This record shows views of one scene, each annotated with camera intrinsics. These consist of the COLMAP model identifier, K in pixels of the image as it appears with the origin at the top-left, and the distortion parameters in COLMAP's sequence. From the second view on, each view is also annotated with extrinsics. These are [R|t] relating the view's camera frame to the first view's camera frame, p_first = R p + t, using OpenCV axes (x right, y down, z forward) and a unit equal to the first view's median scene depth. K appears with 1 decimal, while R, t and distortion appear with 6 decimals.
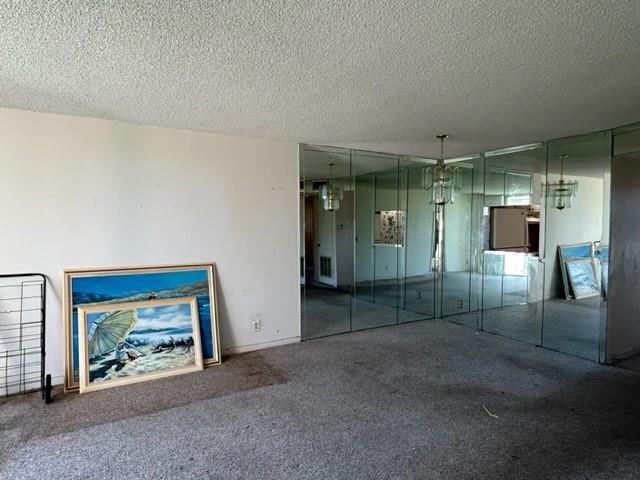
lens RADIAL K [[384.5, 0, 320.0], [0, 384.5, 240.0], [0, 0, 1]] dist [-0.005597, 0.002987]
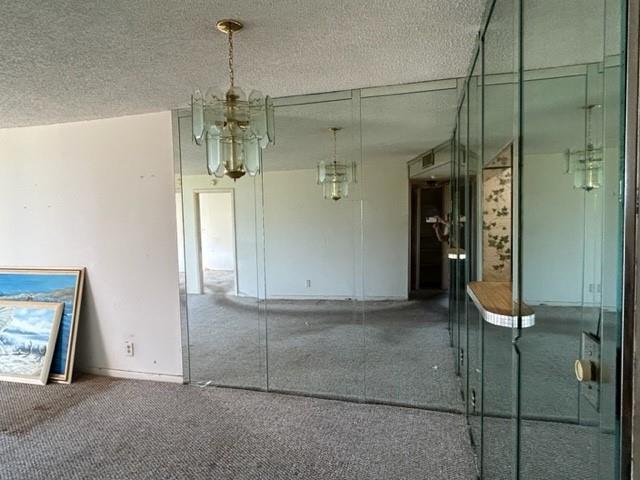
lens RADIAL K [[384.5, 0, 320.0], [0, 384.5, 240.0], [0, 0, 1]] dist [-0.005597, 0.002987]
pose [[0.695279, 0.020541, -0.718447, 0.815742], [-0.008735, 0.999759, 0.020131, -0.030874], [0.718687, -0.007721, 0.695291, 0.858823]]
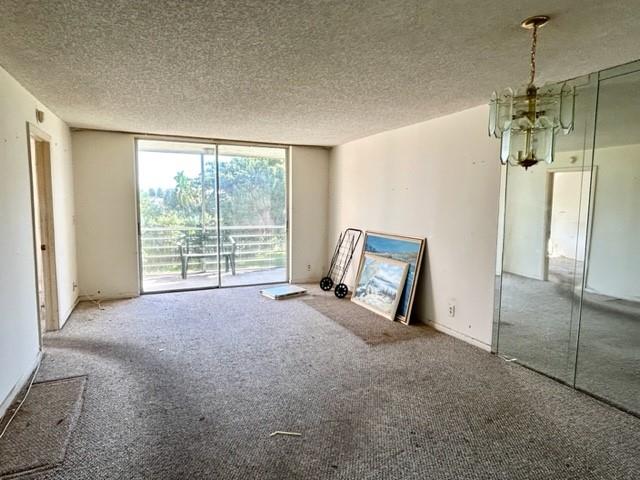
lens RADIAL K [[390.6, 0, 320.0], [0, 390.6, 240.0], [0, 0, 1]] dist [0.002449, 0.000058]
pose [[-0.115061, 0.095311, -0.988775, 0.967812], [-0.054082, 0.993309, 0.102041, -0.038487], [0.991885, 0.065216, -0.109136, 0.909156]]
